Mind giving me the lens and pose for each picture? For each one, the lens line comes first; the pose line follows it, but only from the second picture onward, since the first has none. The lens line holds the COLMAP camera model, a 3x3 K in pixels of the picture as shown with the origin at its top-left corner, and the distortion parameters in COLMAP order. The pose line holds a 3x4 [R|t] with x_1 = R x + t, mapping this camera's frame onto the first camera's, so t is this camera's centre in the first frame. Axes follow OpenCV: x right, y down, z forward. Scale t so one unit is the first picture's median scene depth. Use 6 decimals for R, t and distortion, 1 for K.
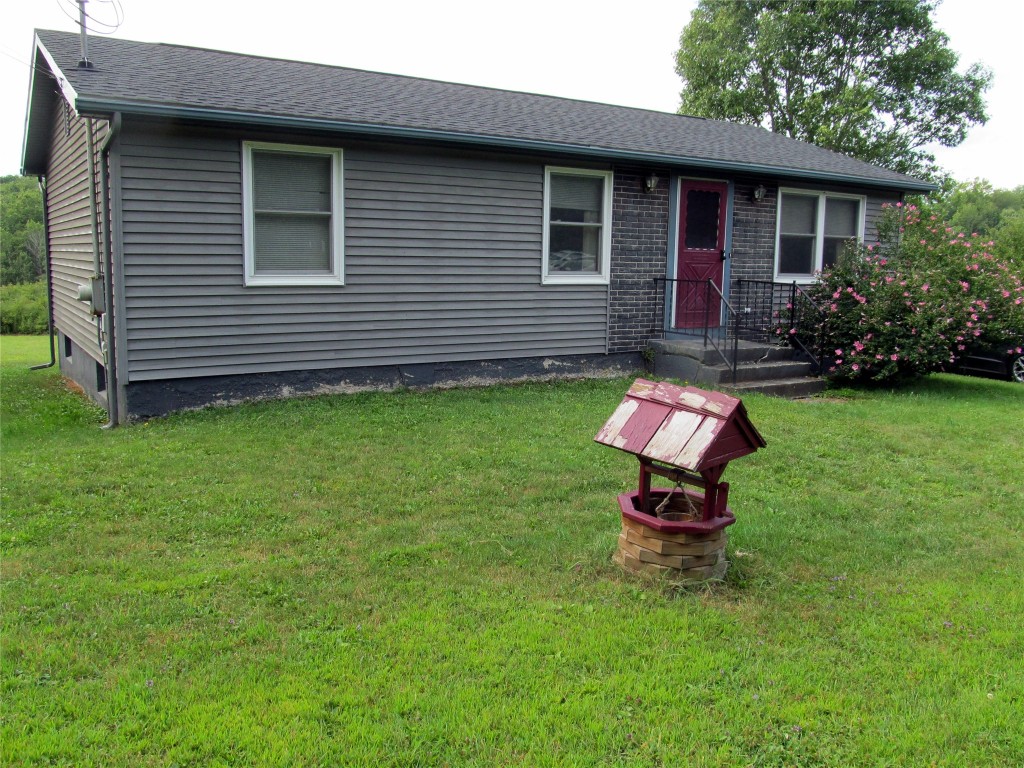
lens RADIAL K [[859.2, 0, 514.3], [0, 859.2, 386.5], [0, 0, 1]] dist [-0.057885, 0.026511]
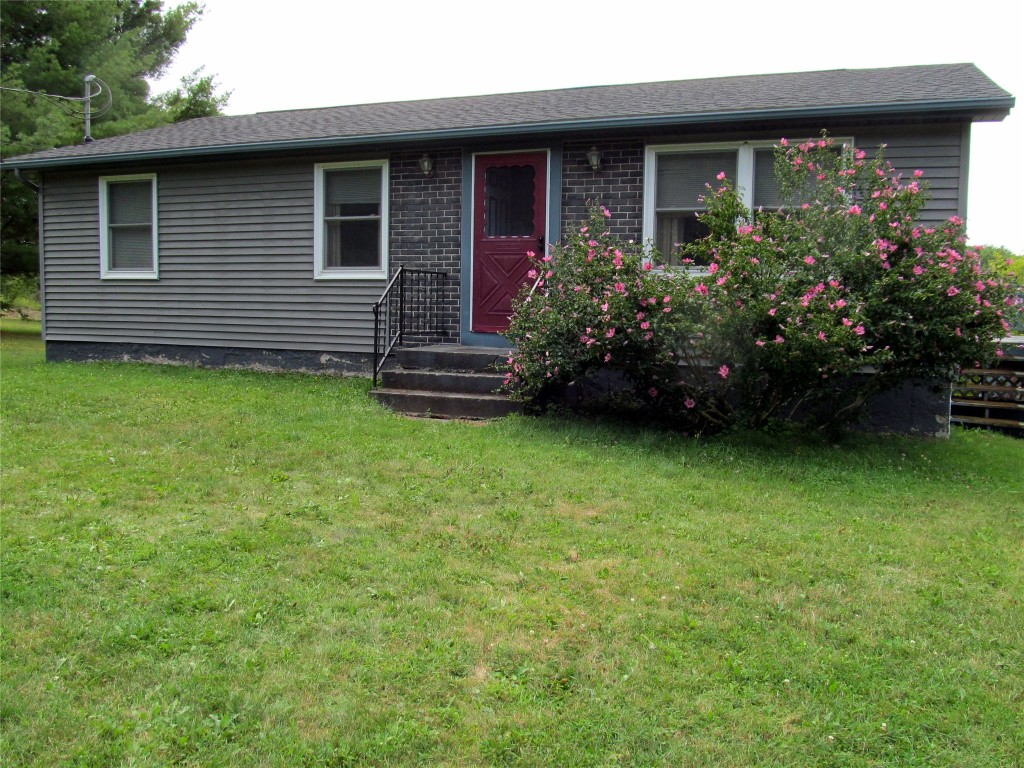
lens RADIAL K [[859.2, 0, 562.8], [0, 859.2, 323.7], [0, 0, 1]] dist [-0.057885, 0.026511]
pose [[0.596912, 0.045734, -0.801002, 1.017065], [-0.101242, 0.994687, -0.018654, -0.078076], [0.795893, 0.092229, 0.598371, 0.633287]]
